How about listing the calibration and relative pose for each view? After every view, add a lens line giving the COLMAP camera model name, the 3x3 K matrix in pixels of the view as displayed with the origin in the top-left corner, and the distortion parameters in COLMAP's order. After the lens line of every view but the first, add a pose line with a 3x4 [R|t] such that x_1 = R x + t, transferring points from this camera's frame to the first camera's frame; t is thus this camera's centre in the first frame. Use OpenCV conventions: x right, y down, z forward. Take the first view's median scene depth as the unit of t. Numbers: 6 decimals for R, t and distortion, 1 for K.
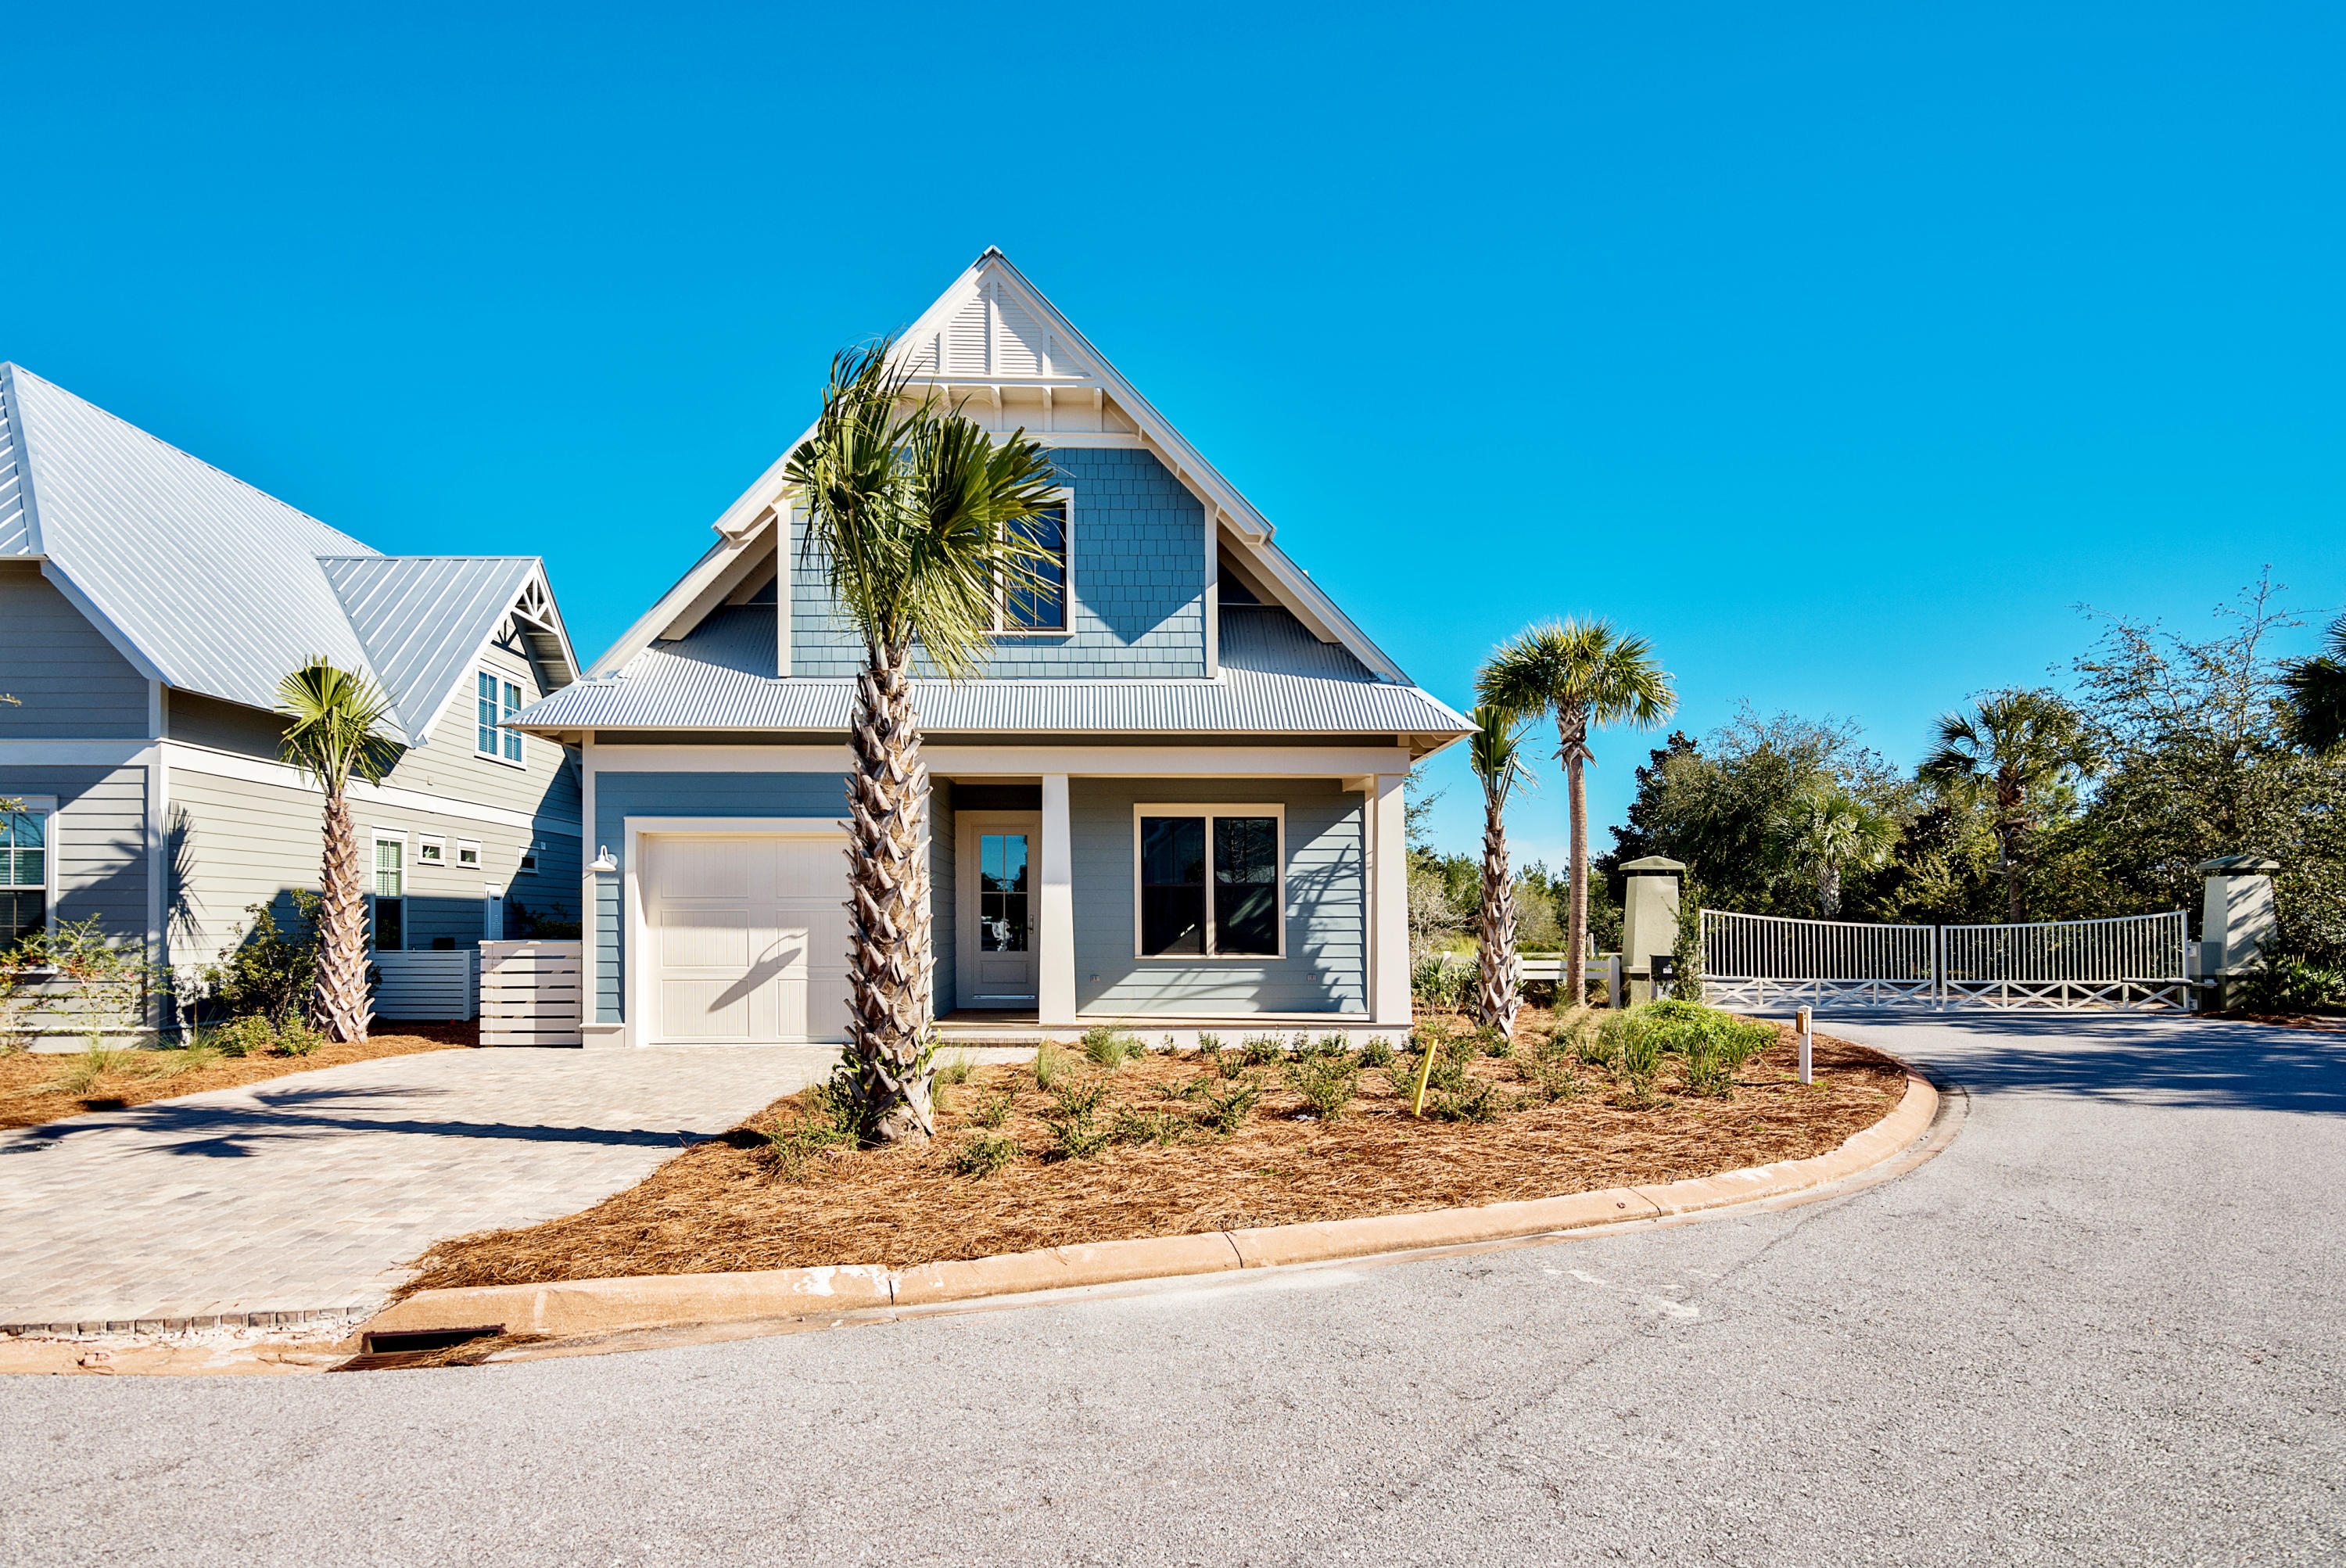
lens RADIAL K [[1272.8, 0, 1170.4], [0, 1272.8, 913.1], [0, 0, 1]] dist [0.002650, 0.001206]
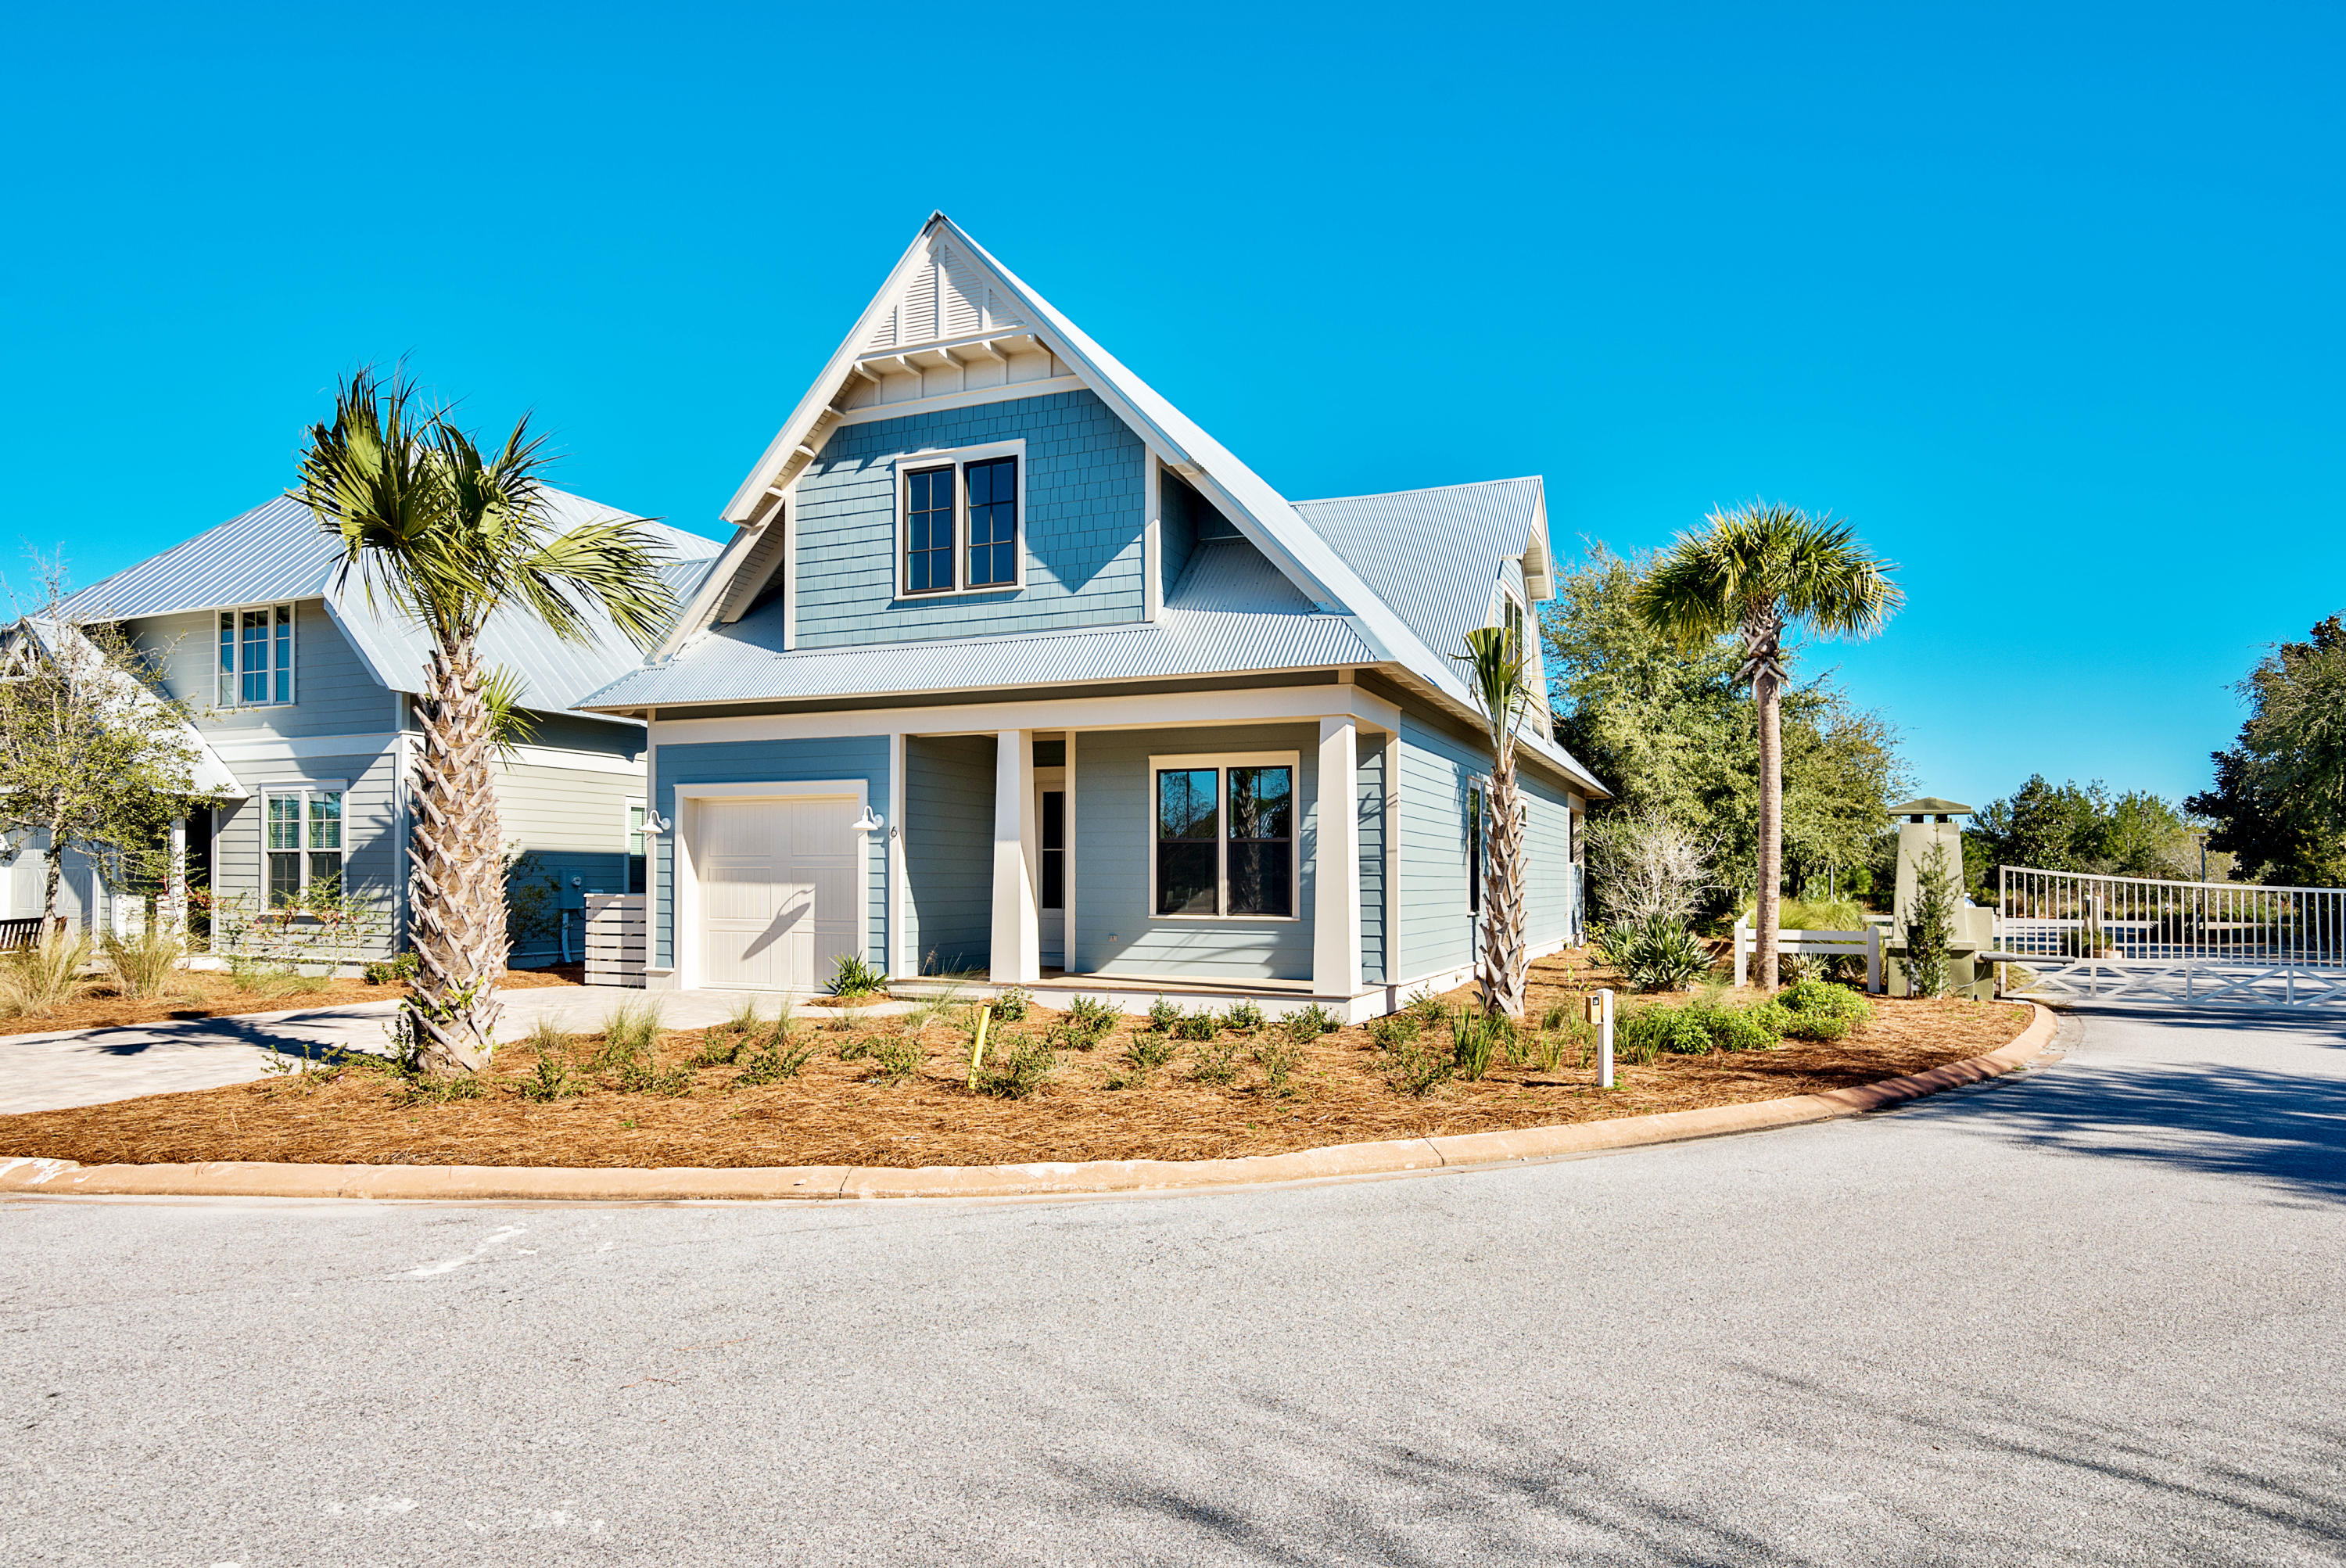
lens RADIAL K [[1364.8, 0, 1174.7], [0, 1364.8, 878.1], [0, 0, 1]] dist [0.004346, 0.000691]
pose [[0.911745, 0.003753, -0.410740, 0.463151], [-0.000361, 0.999965, 0.008336, -0.003198], [0.410757, -0.007452, 0.911715, 0.083334]]
